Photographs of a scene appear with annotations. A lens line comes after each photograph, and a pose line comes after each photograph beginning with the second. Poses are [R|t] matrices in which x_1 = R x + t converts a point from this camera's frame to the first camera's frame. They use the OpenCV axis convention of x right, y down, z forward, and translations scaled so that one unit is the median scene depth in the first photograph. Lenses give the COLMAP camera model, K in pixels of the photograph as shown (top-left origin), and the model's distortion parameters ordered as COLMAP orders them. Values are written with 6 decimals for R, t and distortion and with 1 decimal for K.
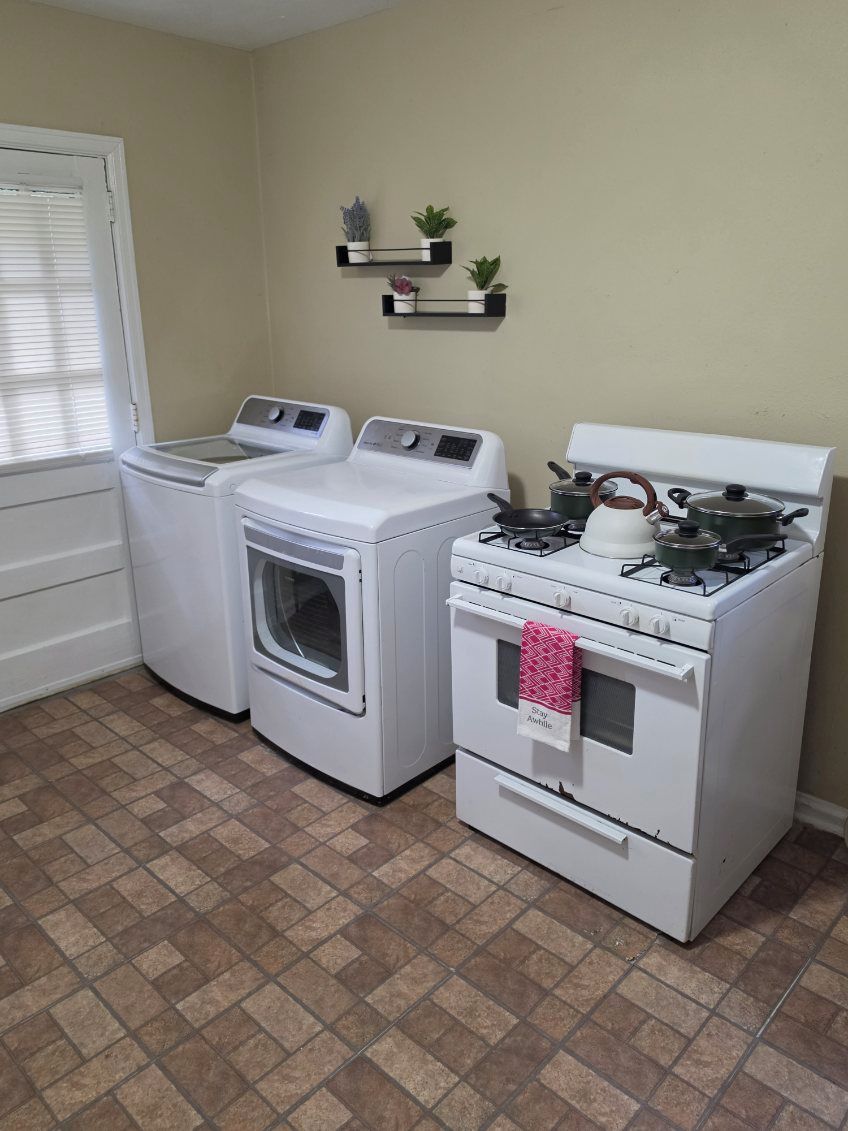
lens RADIAL K [[870.8, 0, 424.0], [0, 870.8, 565.5], [0, 0, 1]] dist [0.060055, -0.091064]
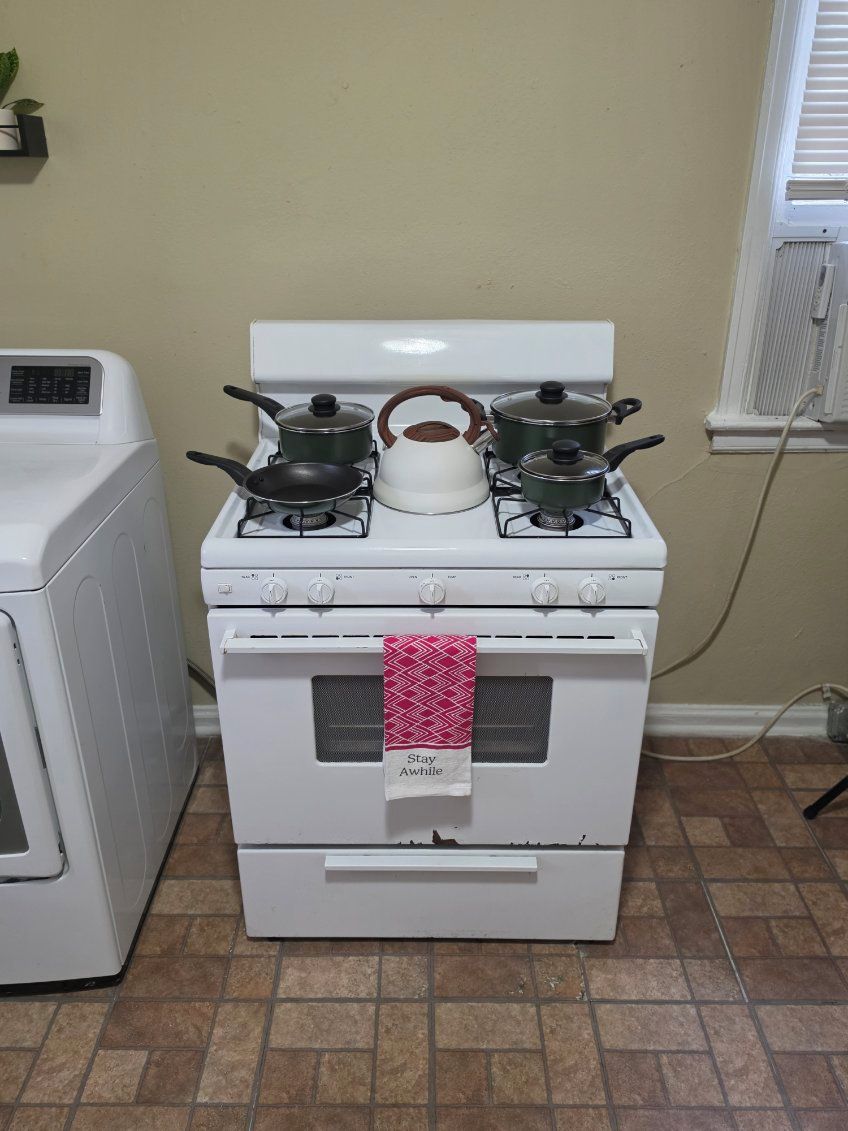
lens RADIAL K [[870.8, 0, 424.0], [0, 870.8, 565.5], [0, 0, 1]] dist [0.060055, -0.091064]
pose [[0.714869, -0.282505, 0.639651, -0.258058], [0.196837, 0.959065, 0.203592, -0.114087], [-0.670983, -0.019634, 0.741213, 0.491888]]
